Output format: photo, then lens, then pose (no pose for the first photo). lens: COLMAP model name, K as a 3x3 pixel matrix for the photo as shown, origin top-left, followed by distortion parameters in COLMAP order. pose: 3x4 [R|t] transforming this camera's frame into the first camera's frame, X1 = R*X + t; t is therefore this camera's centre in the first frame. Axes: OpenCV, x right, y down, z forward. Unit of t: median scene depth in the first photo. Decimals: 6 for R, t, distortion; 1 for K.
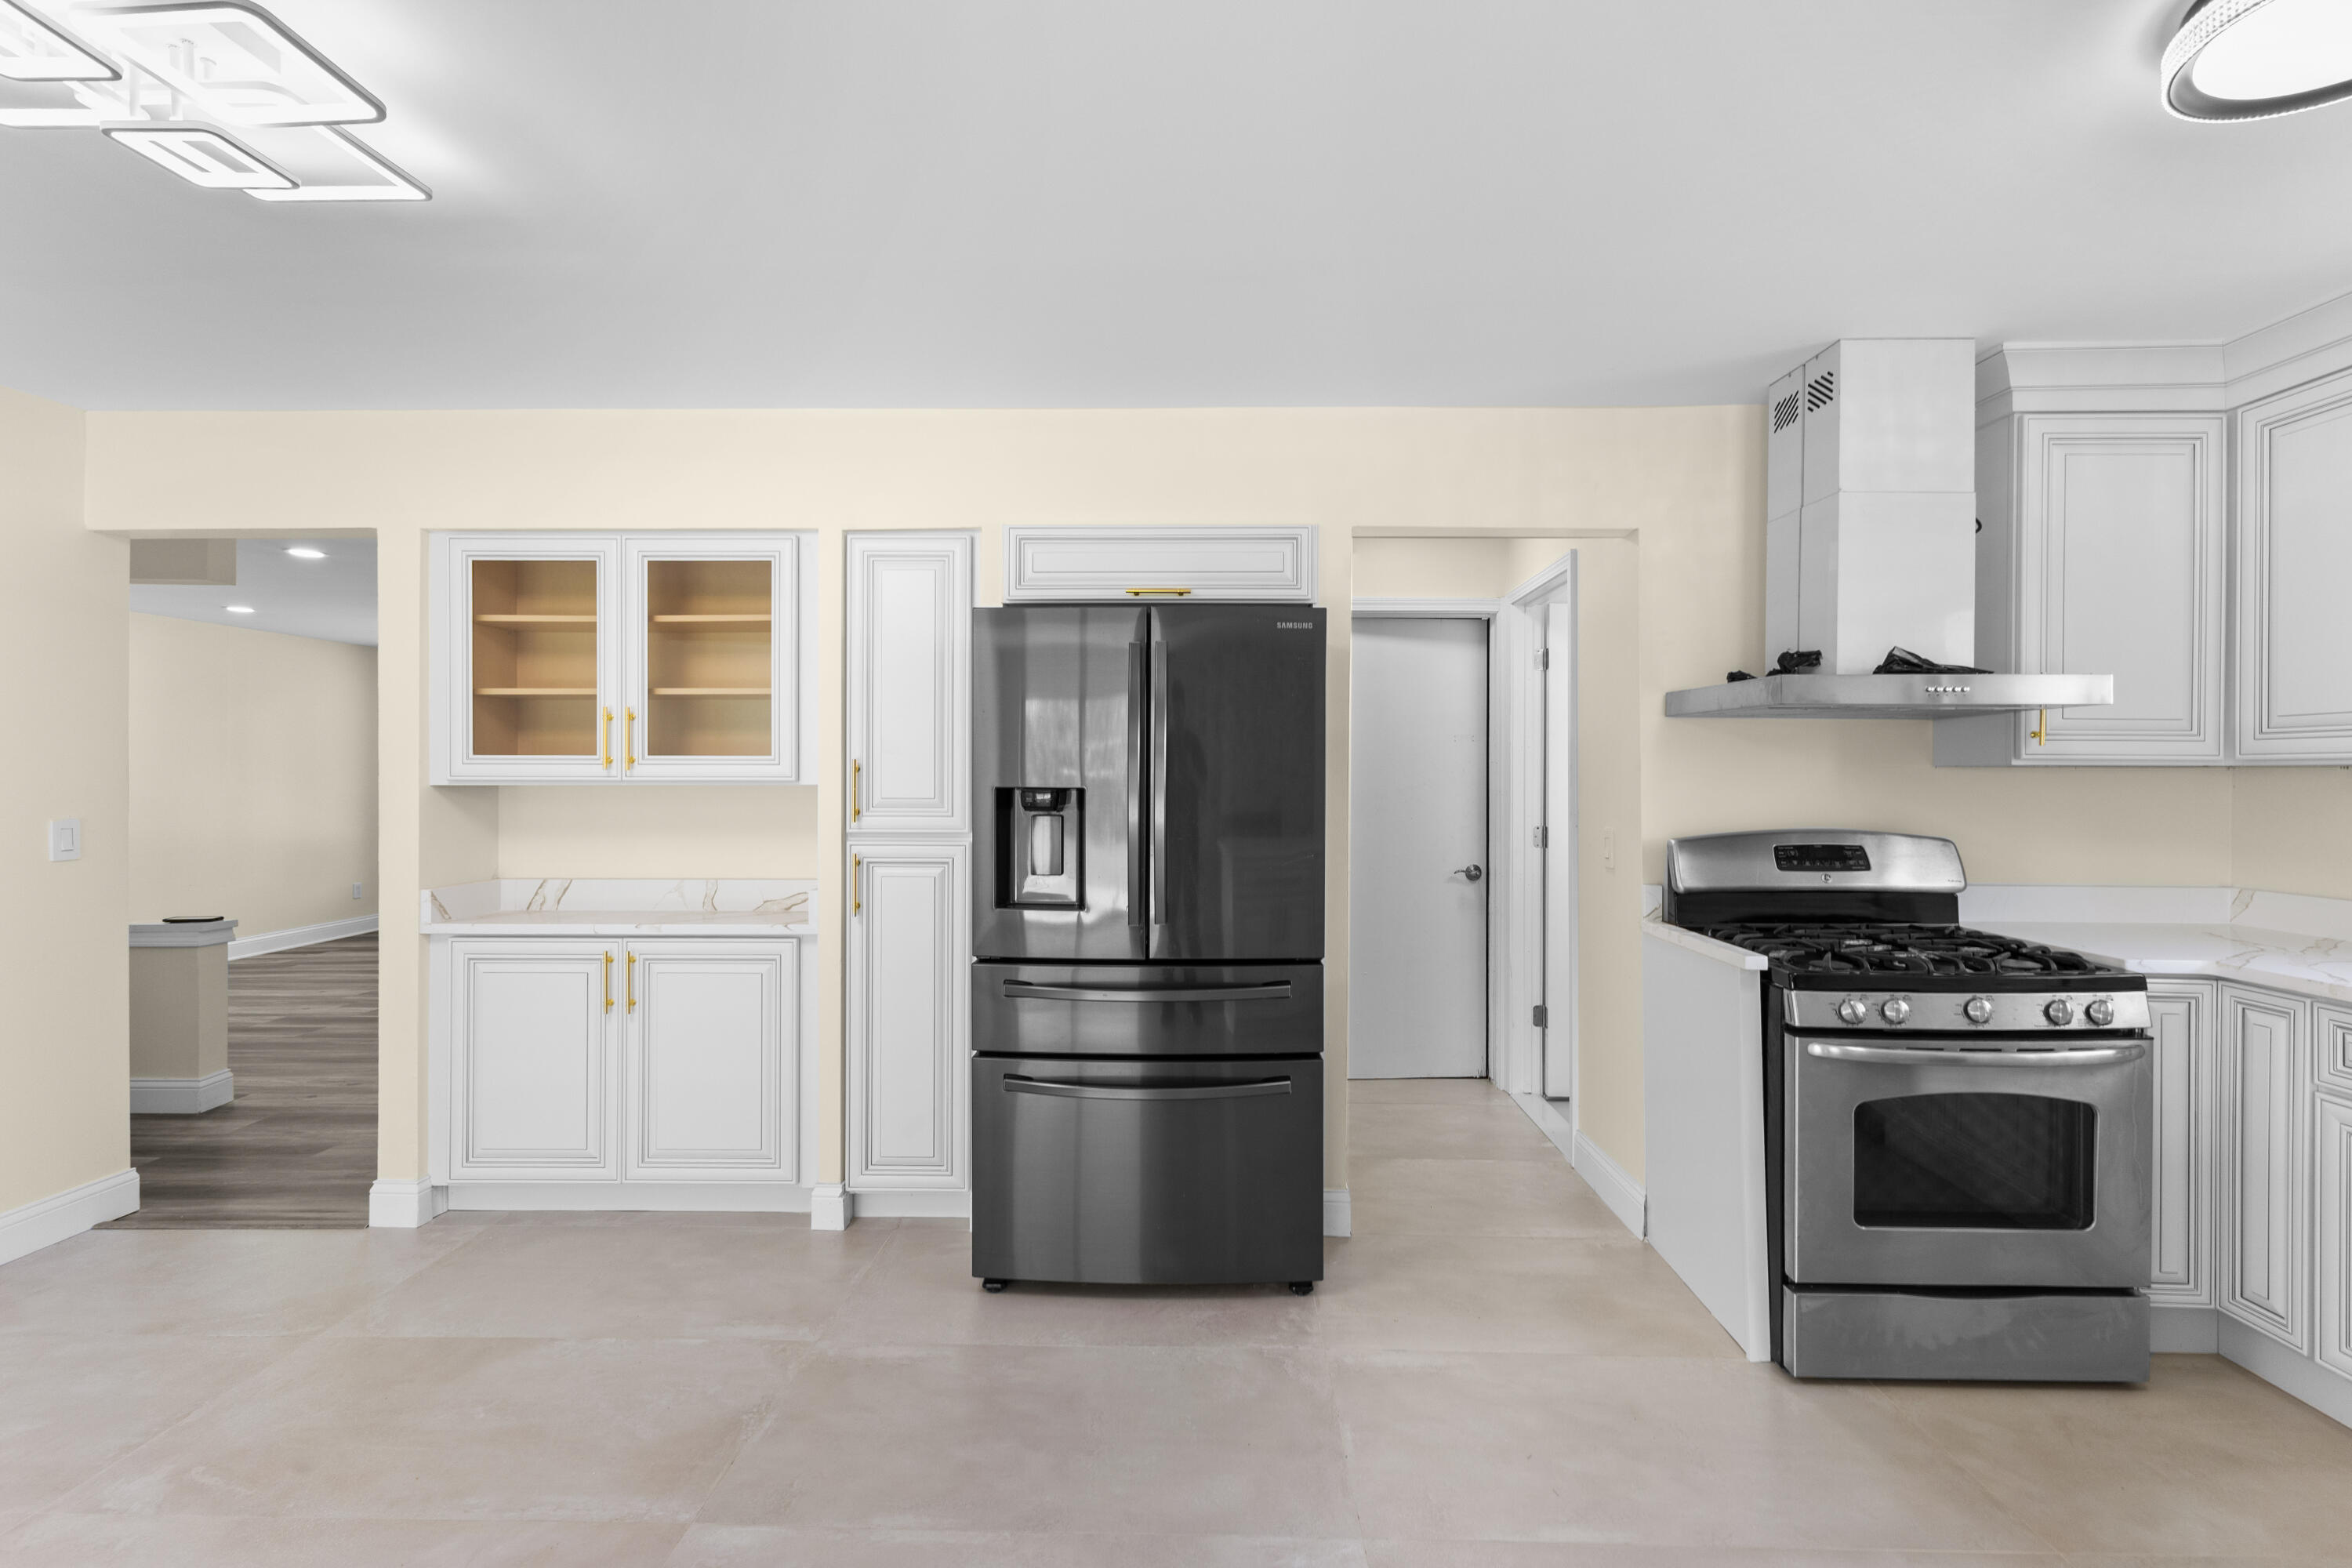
lens RADIAL K [[1049.4, 0, 1209.3], [0, 1049.4, 775.9], [0, 0, 1]] dist [0.013880, -0.003093]
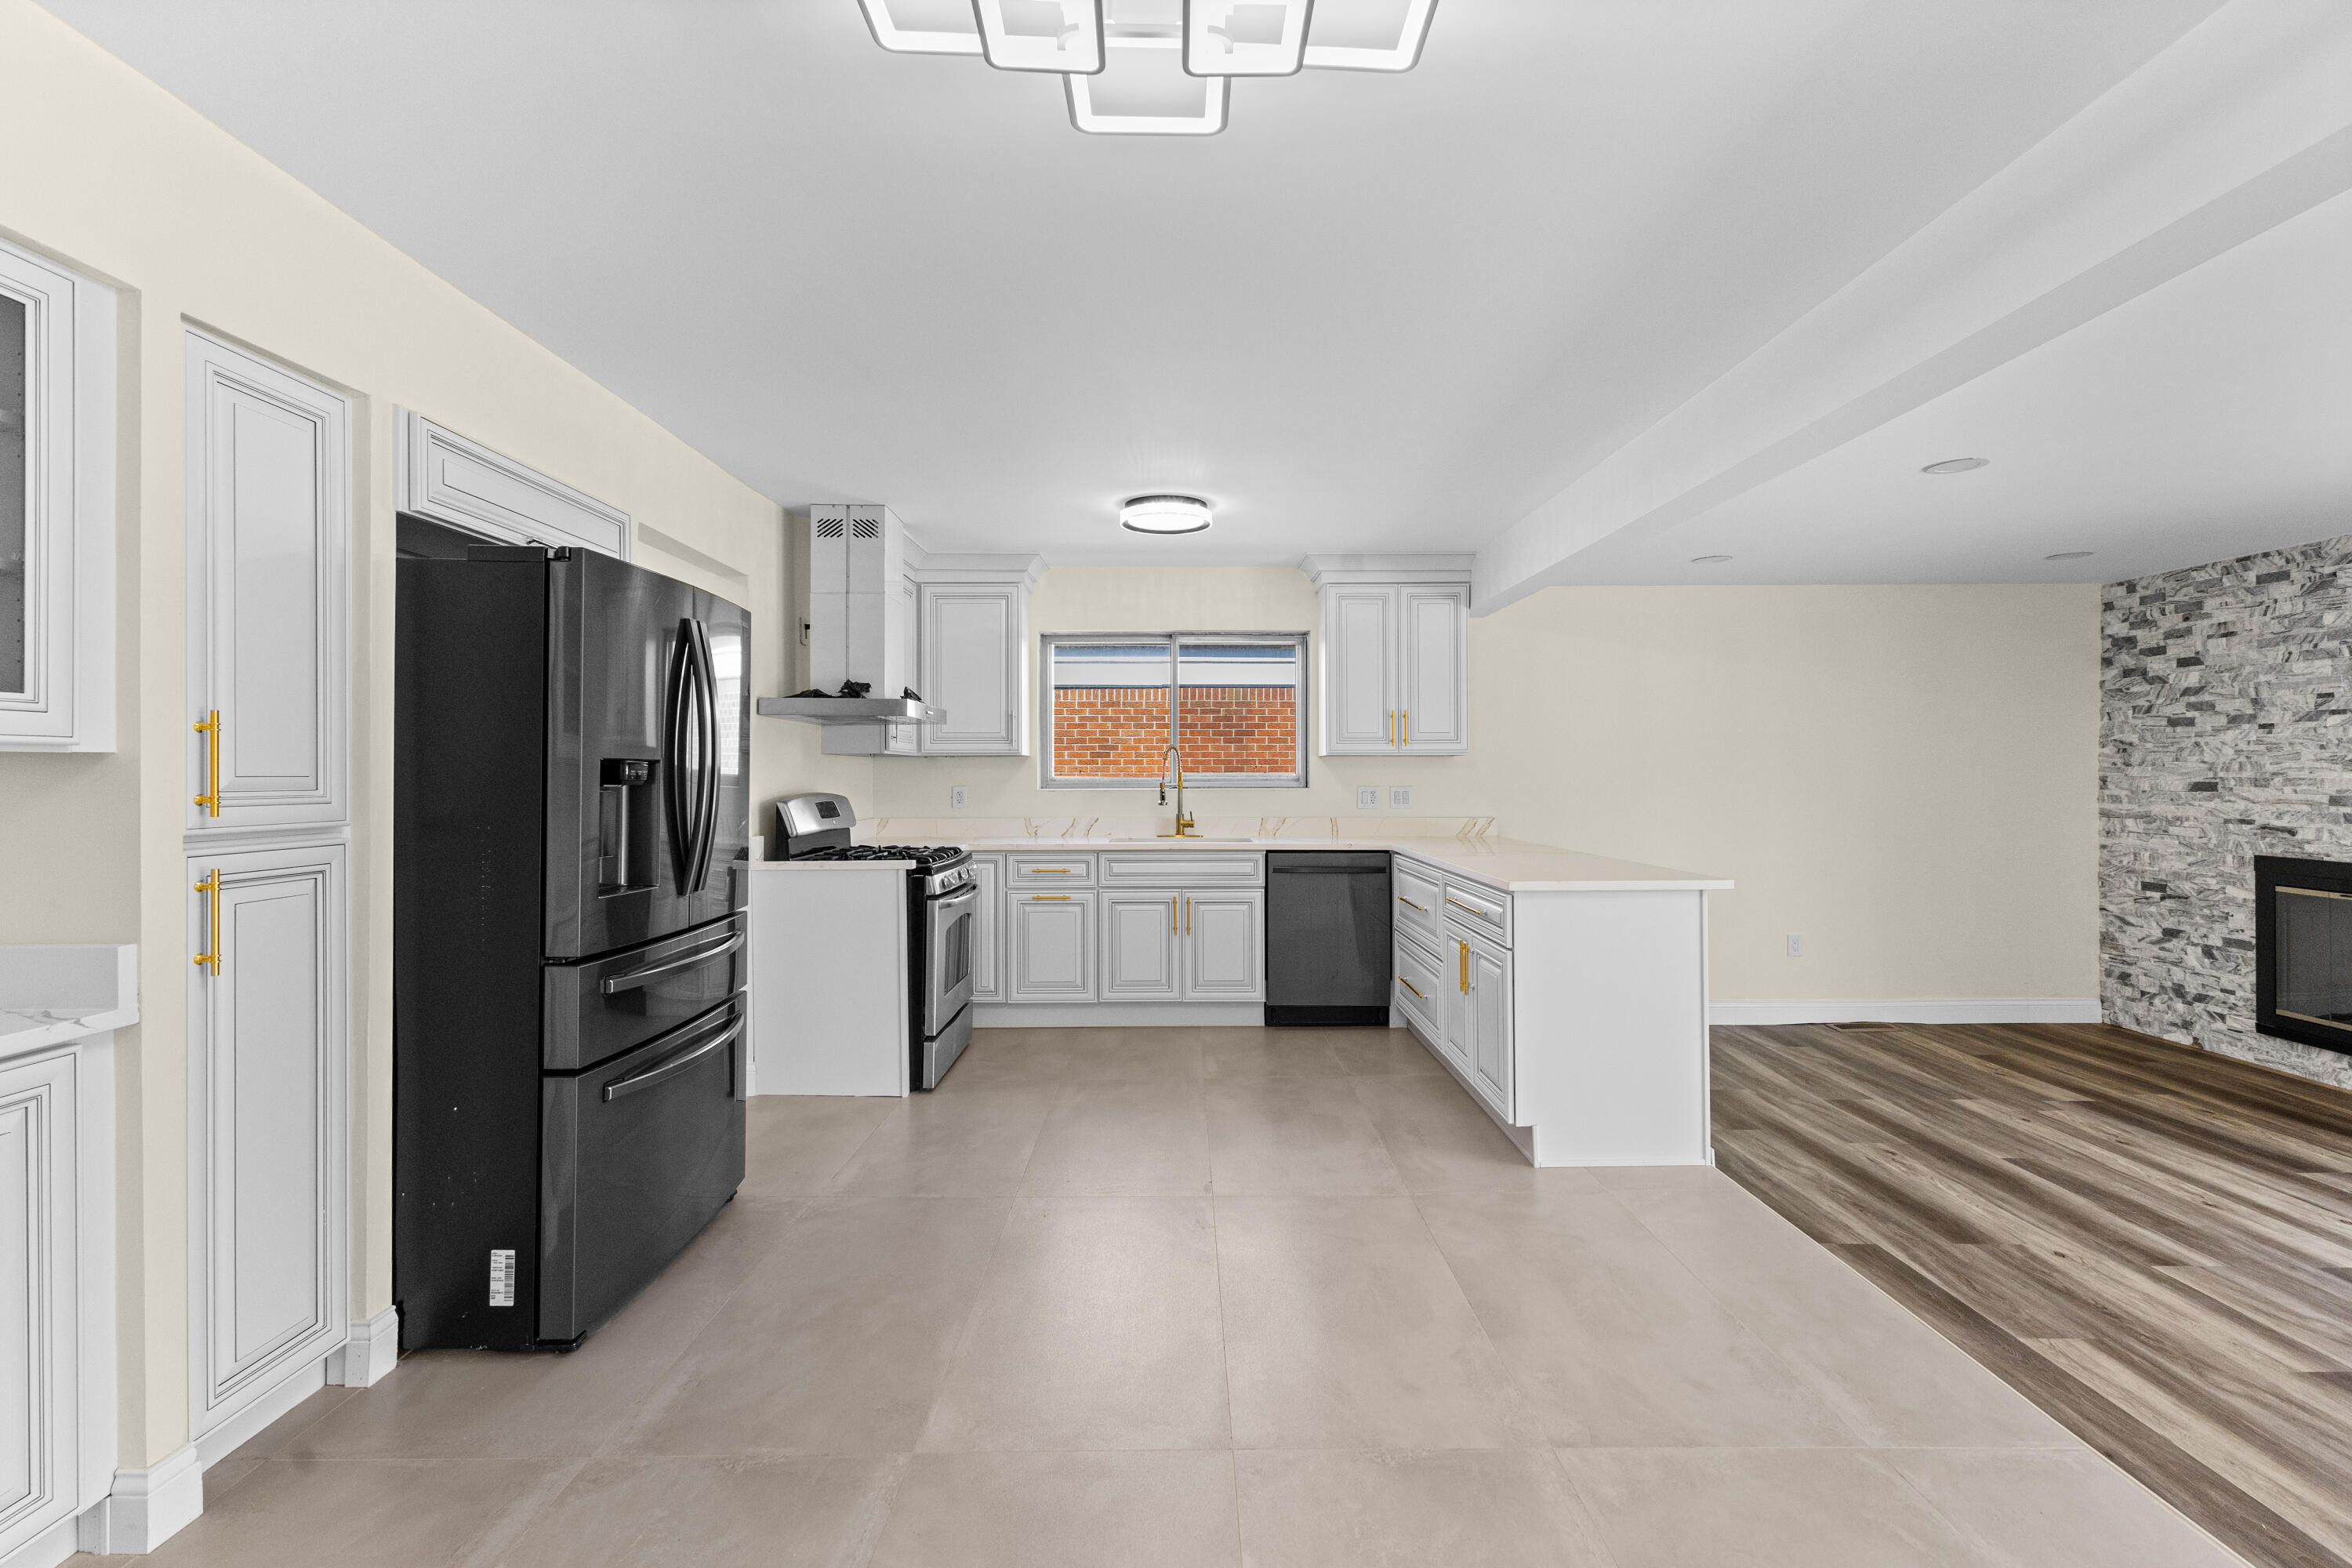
lens RADIAL K [[1049.4, 0, 1188.3], [0, 1049.4, 775.2], [0, 0, 1]] dist [0.013880, -0.003093]
pose [[-0.032670, -0.003734, 0.999459, -0.980233], [0.002102, 0.999991, 0.003805, 0.019769], [-0.999464, 0.002225, -0.032661, 0.483708]]
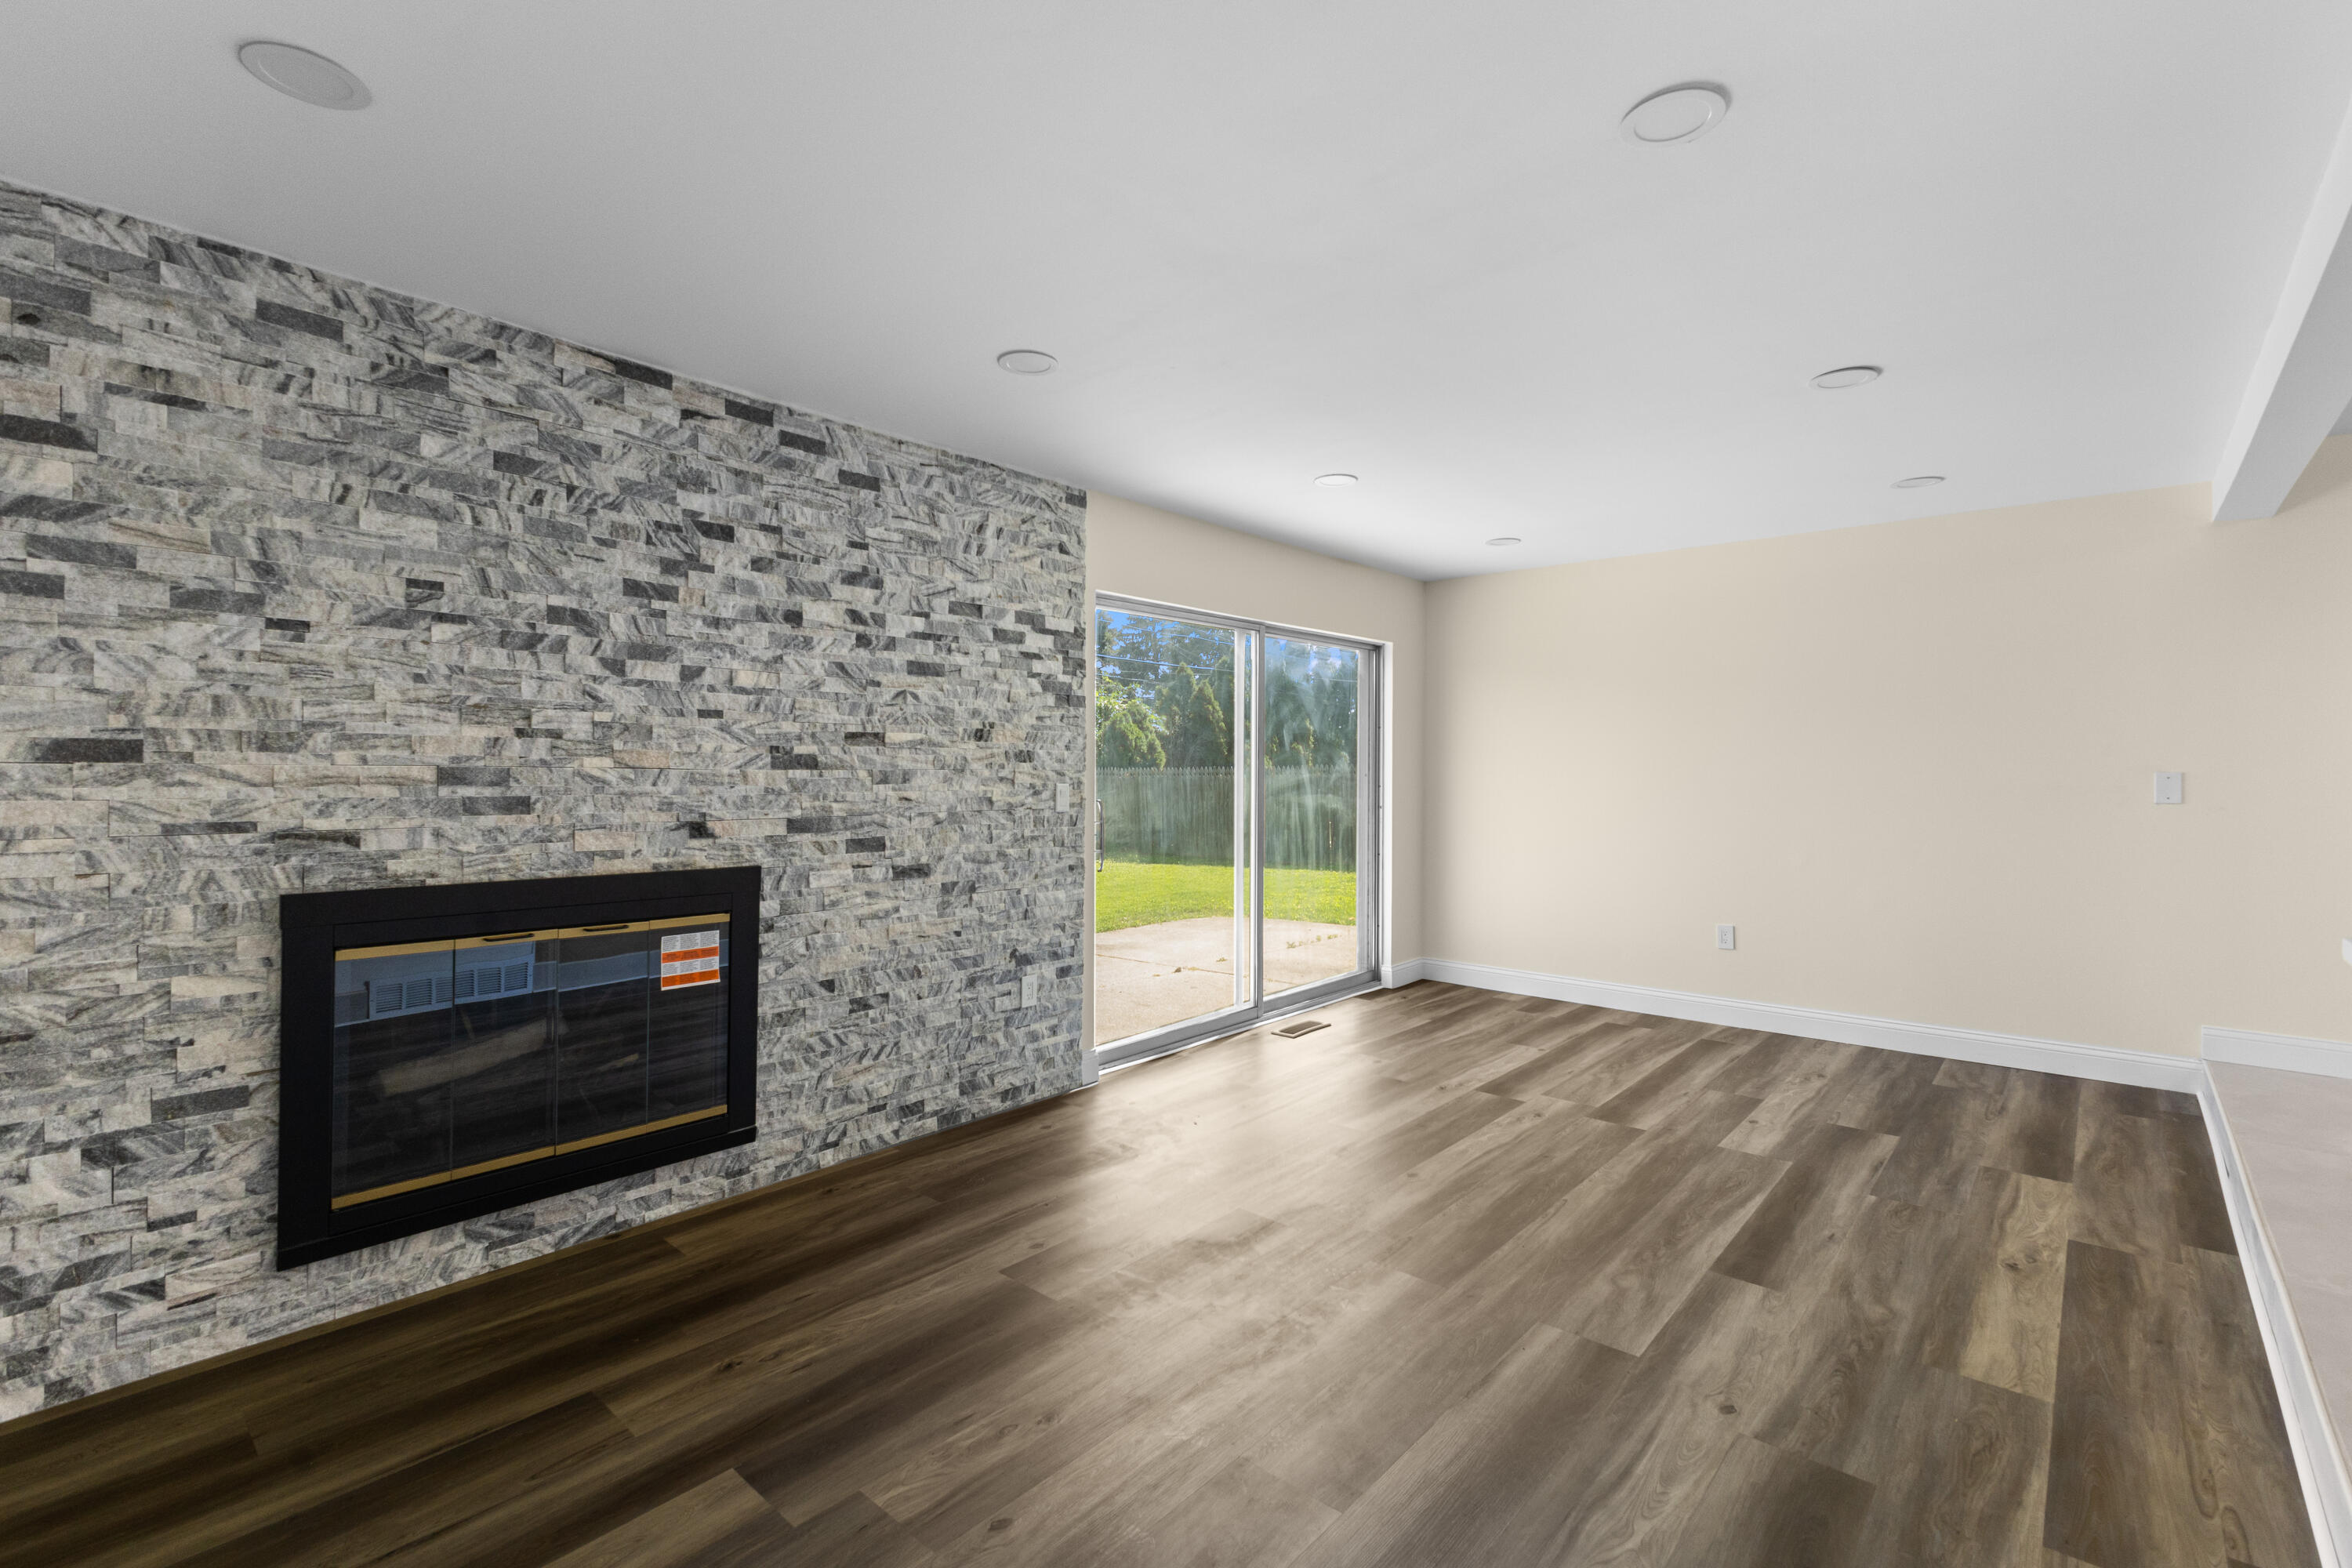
lens RADIAL K [[1049.4, 0, 1181.3], [0, 1049.4, 772.1], [0, 0, 1]] dist [0.013880, -0.003093]
pose [[-0.633370, -0.001479, -0.773848, 0.864189], [-0.004588, 0.999988, 0.001844, 0.060212], [0.773835, 0.004719, -0.633369, -0.251725]]
